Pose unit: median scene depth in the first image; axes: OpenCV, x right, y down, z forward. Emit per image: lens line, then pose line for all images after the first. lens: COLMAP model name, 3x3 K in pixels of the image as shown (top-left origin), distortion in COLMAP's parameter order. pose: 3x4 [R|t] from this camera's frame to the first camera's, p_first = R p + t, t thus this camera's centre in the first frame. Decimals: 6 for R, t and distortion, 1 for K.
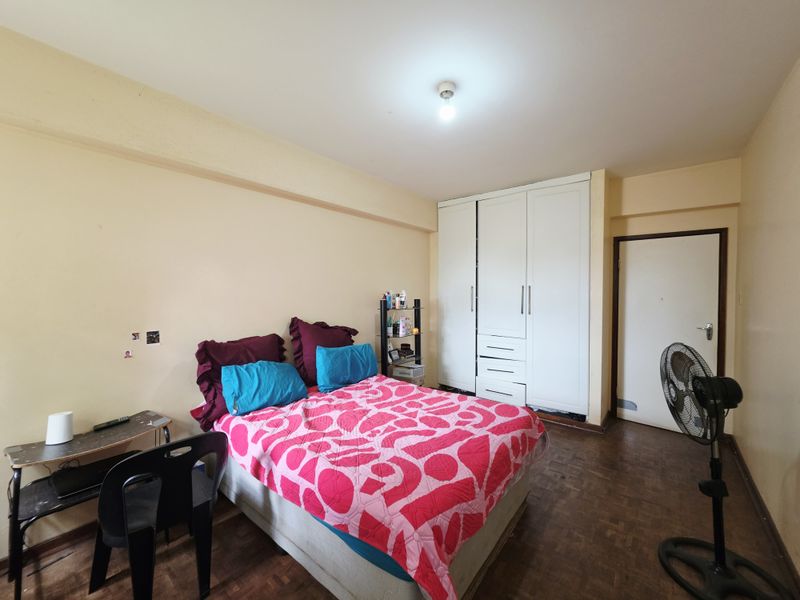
lens RADIAL K [[322.3, 0, 401.4], [0, 322.3, 293.1], [0, 0, 1]] dist [-0.001003, 0.000279]
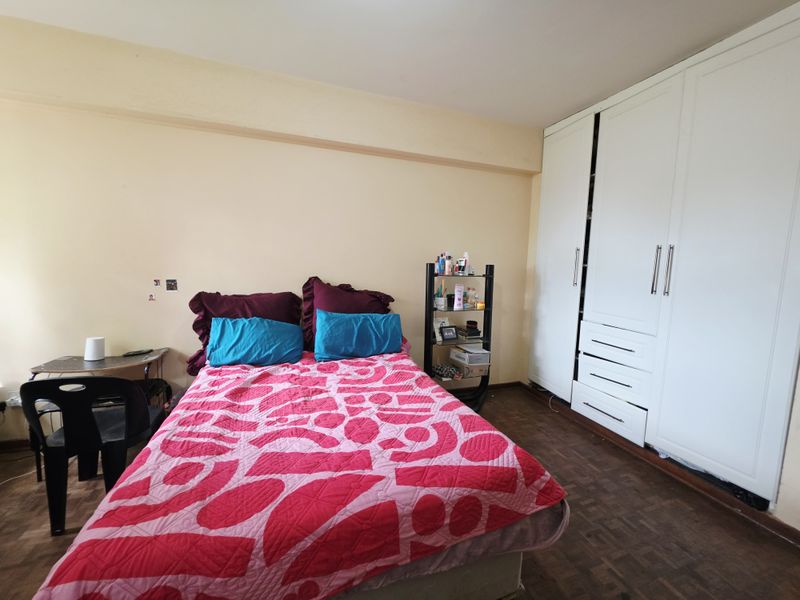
lens RADIAL K [[322.3, 0, 401.4], [0, 322.3, 293.1], [0, 0, 1]] dist [-0.001003, 0.000279]
pose [[0.854007, 0.074839, -0.514851, 0.424499], [-0.029597, 0.994986, 0.095537, 0.029691], [0.519419, -0.066351, 0.851940, 0.387305]]
